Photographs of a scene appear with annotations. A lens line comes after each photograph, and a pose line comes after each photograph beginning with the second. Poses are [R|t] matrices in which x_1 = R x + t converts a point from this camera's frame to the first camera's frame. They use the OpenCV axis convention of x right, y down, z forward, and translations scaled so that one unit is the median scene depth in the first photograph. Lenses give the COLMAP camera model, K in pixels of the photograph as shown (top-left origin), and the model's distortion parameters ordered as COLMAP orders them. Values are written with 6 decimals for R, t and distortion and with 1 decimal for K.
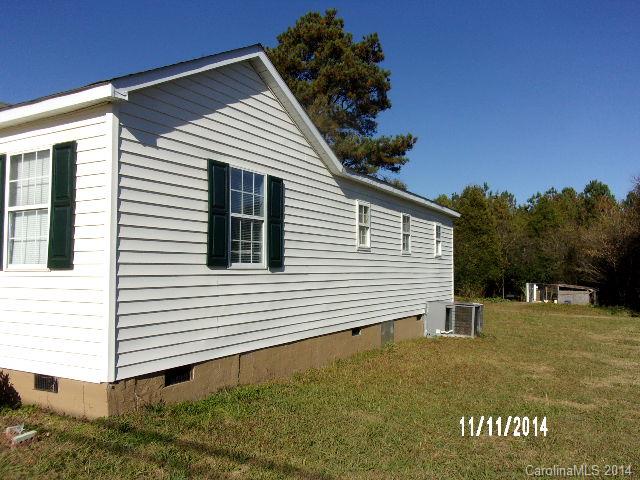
lens RADIAL K [[539.8, 0, 320.0], [0, 539.8, 240.0], [0, 0, 1]] dist [0.062320, -0.133926]
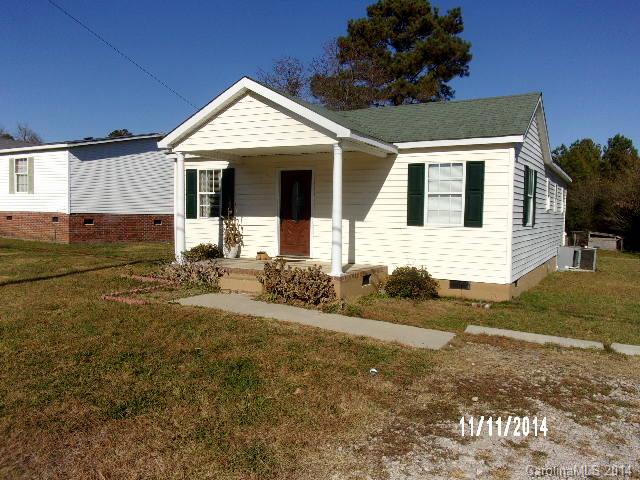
lens RADIAL K [[539.8, 0, 320.0], [0, 539.8, 240.0], [0, 0, 1]] dist [0.062320, -0.133926]
pose [[0.999899, 0.012779, 0.006146, -0.114120], [-0.013350, 0.994469, 0.104183, -0.010287], [-0.004781, -0.104255, 0.994539, -0.102067]]
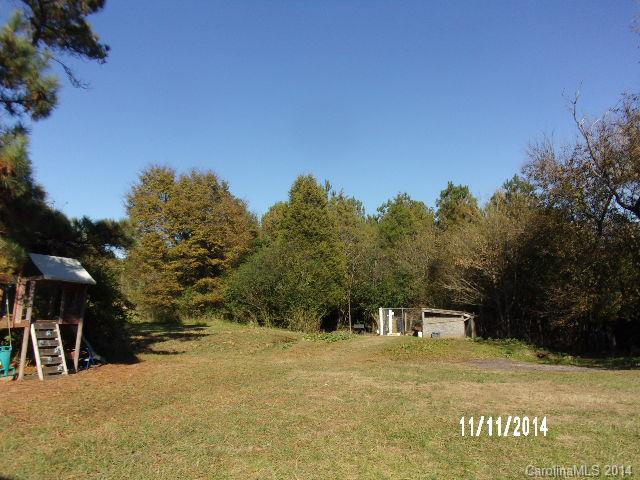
lens RADIAL K [[539.8, 0, 320.0], [0, 539.8, 240.0], [0, 0, 1]] dist [0.062320, -0.133926]
pose [[0.966049, 0.001569, 0.258354, 0.126632], [0.012146, 0.998600, -0.051482, 0.026554], [-0.258073, 0.052872, 0.964678, 0.345386]]
